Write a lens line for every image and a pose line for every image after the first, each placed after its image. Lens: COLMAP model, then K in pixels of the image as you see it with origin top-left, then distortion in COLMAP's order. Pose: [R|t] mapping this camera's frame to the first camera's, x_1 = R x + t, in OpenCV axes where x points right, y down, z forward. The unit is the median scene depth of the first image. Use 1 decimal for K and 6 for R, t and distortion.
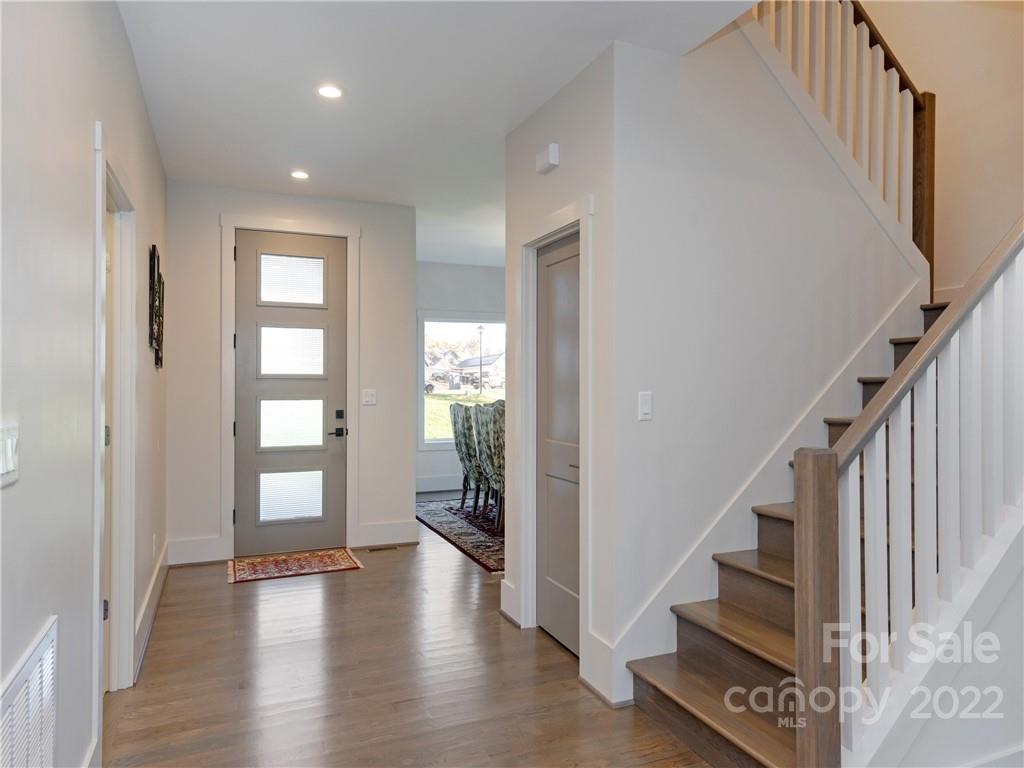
lens RADIAL K [[648.4, 0, 512.0], [0, 648.4, 384.0], [0, 0, 1]] dist [-0.066589, -0.000080]
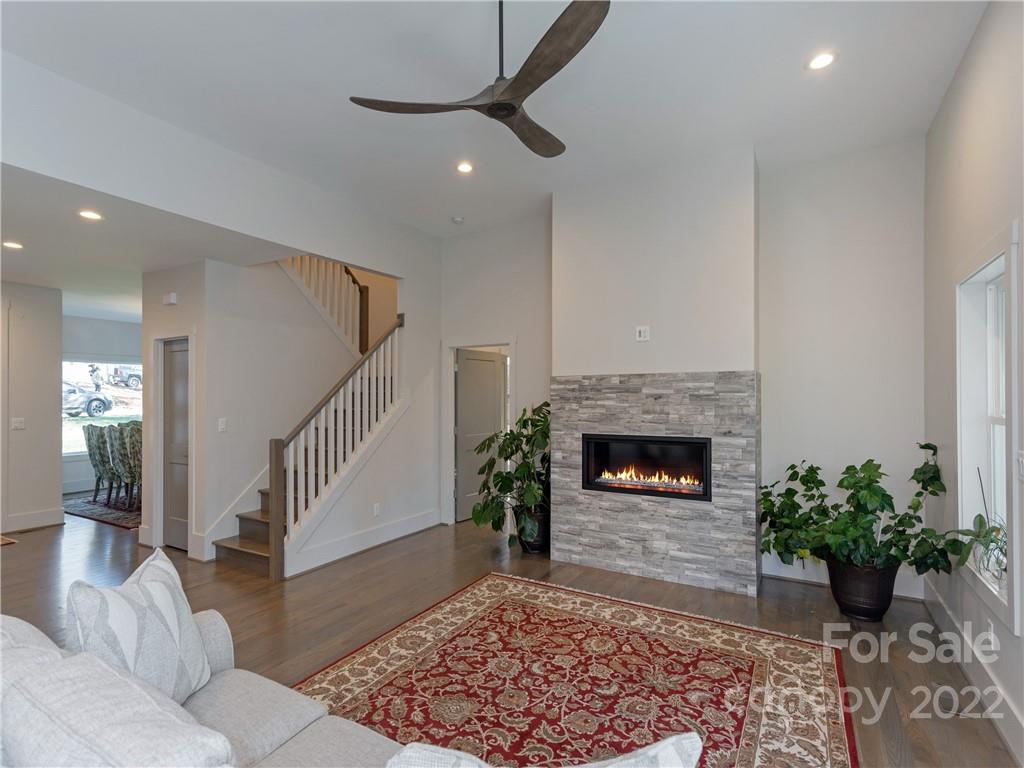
lens RADIAL K [[536.3, 0, 507.3], [0, 536.3, 393.7], [0, 0, 1]] dist [0.019510, 0.000097]
pose [[0.819841, -0.001250, 0.572590, -0.026630], [0.005924, 0.999963, -0.006299, -0.029826], [-0.572561, 0.008556, 0.819818, -0.560646]]
